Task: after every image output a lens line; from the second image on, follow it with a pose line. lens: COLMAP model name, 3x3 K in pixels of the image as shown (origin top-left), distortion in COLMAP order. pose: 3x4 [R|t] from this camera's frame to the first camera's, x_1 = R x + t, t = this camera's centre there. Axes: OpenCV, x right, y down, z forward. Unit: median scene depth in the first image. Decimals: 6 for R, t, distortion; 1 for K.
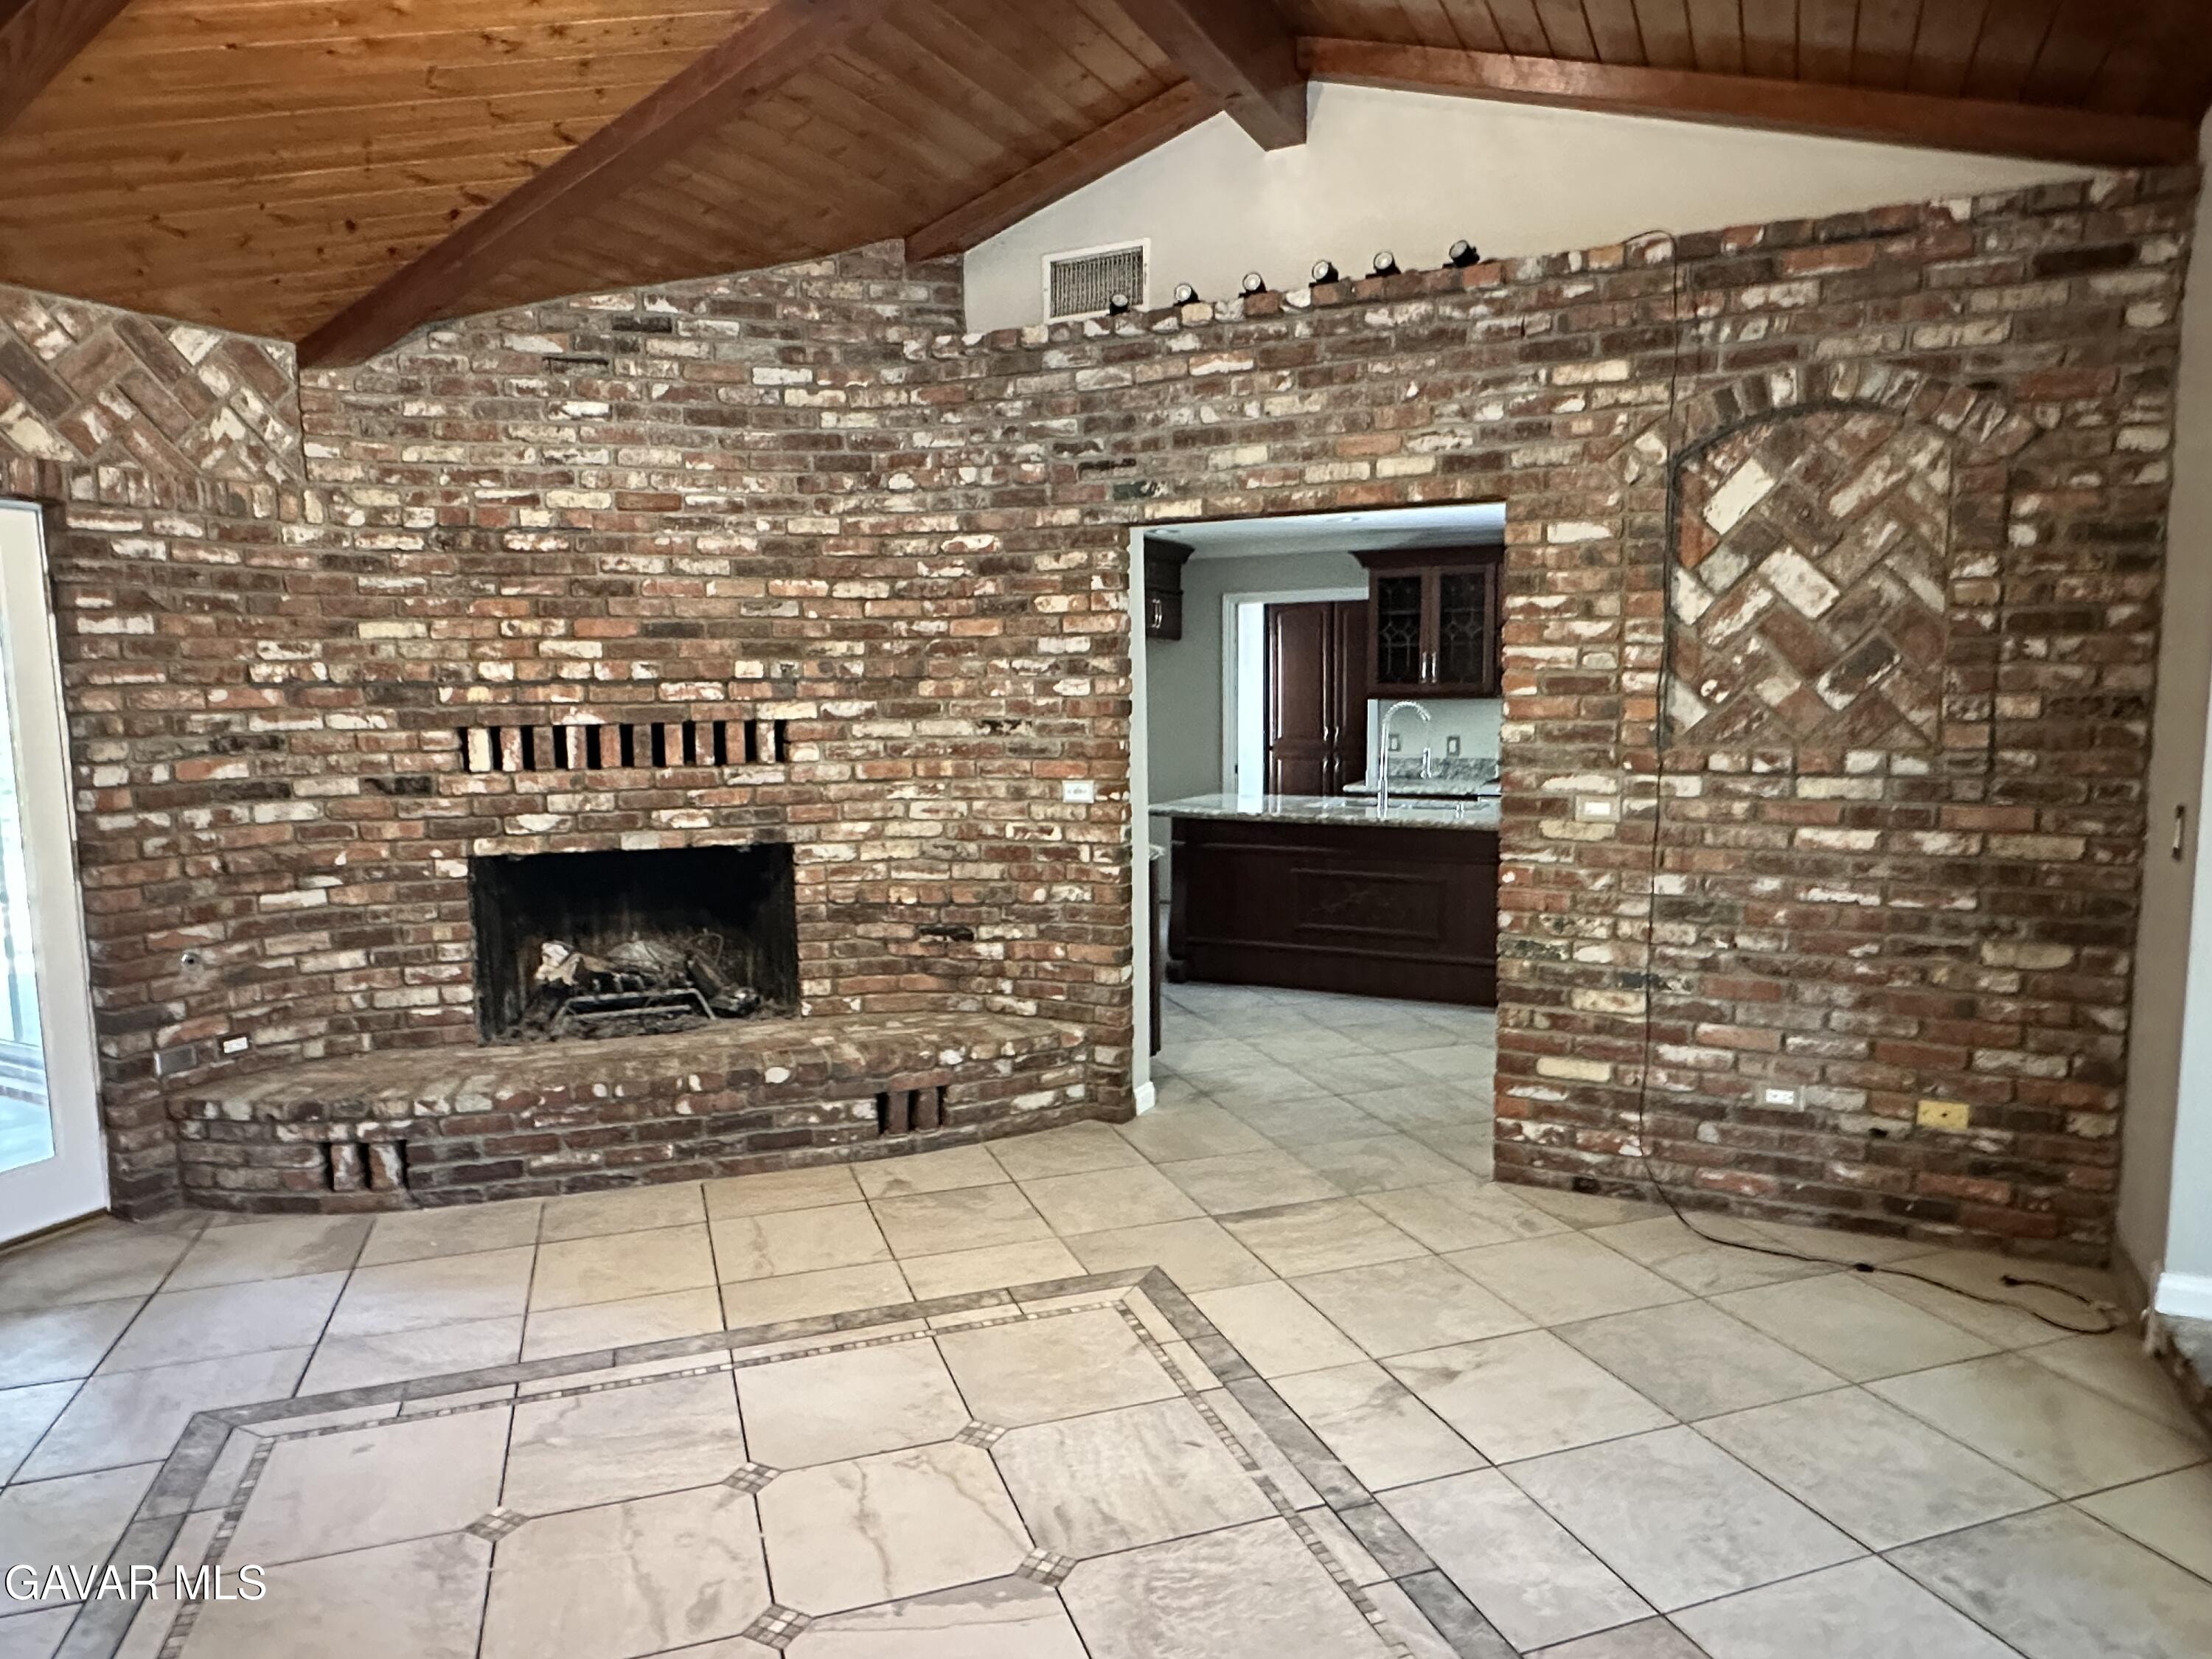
lens RADIAL K [[1379.9, 0, 1098.9], [0, 1379.9, 836.6], [0, 0, 1]] dist [-0.010618, 0.003780]
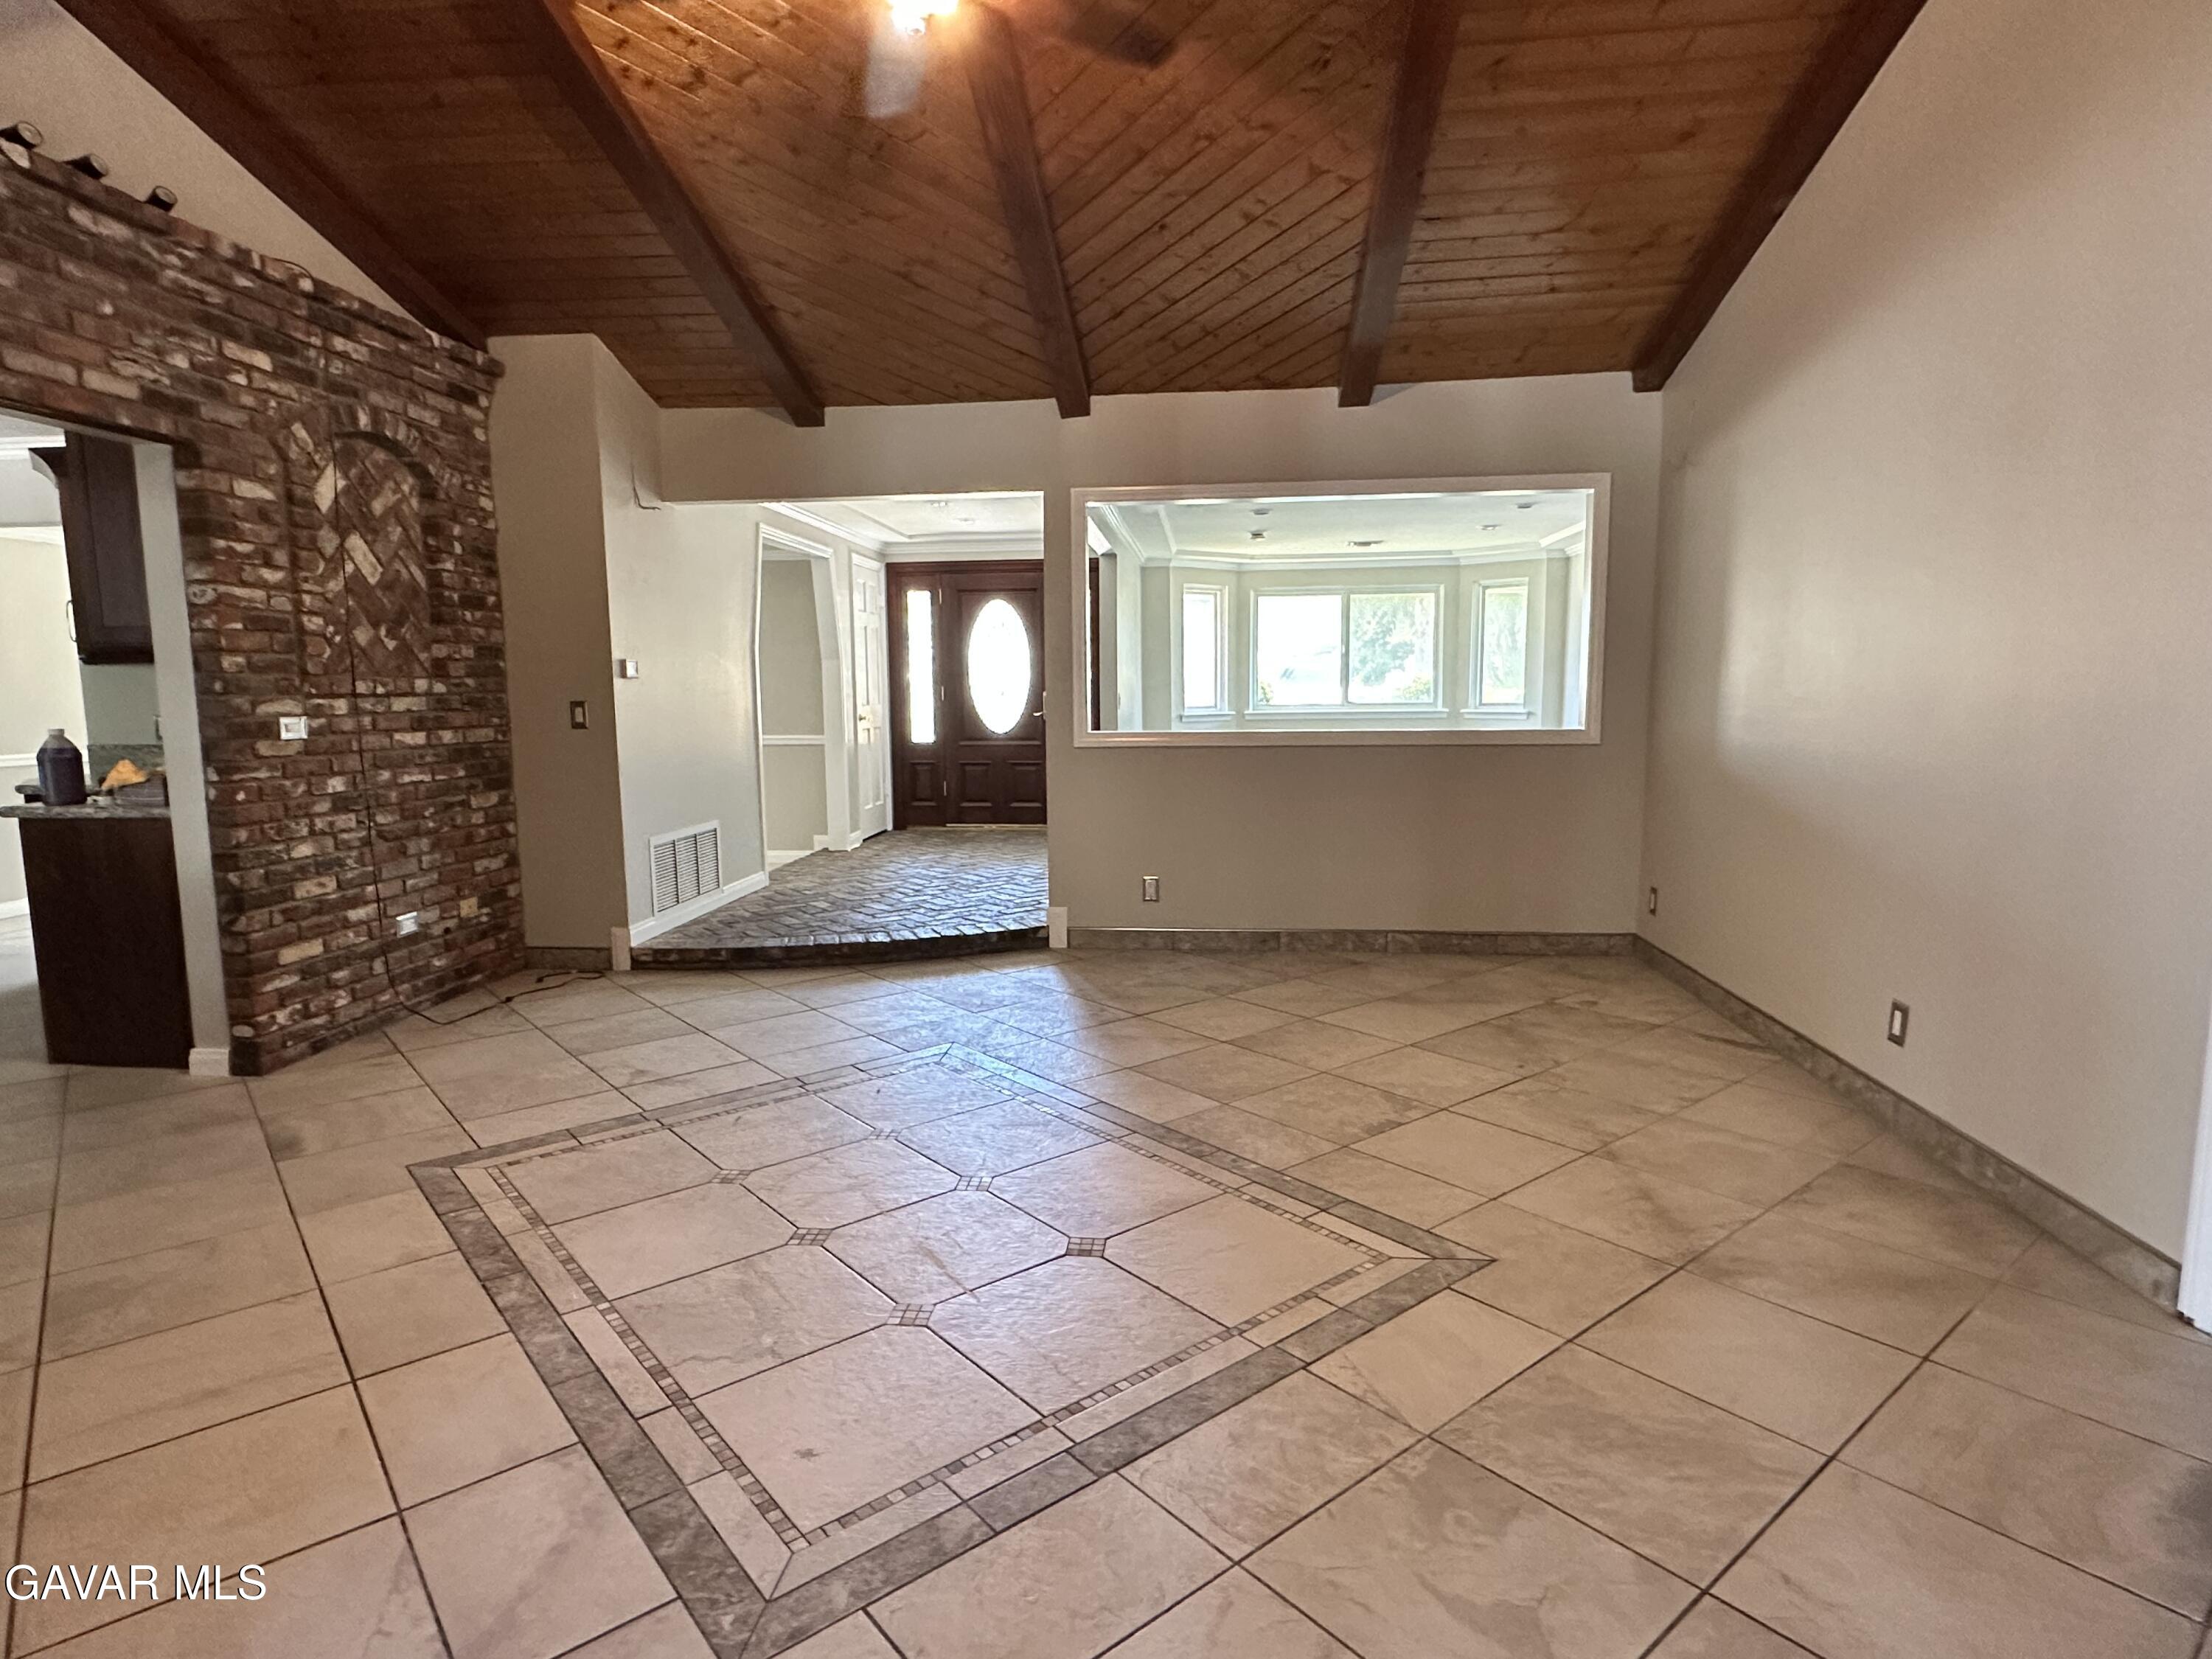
lens RADIAL K [[1204.1, 0, 1095.7], [0, 1204.1, 821.4], [0, 0, 1]] dist [-0.004599, -0.000689]
pose [[-0.350412, -0.090140, 0.932248, -0.889416], [0.116263, 0.983473, 0.138794, -0.004672], [-0.929352, 0.157021, -0.334141, 0.735192]]
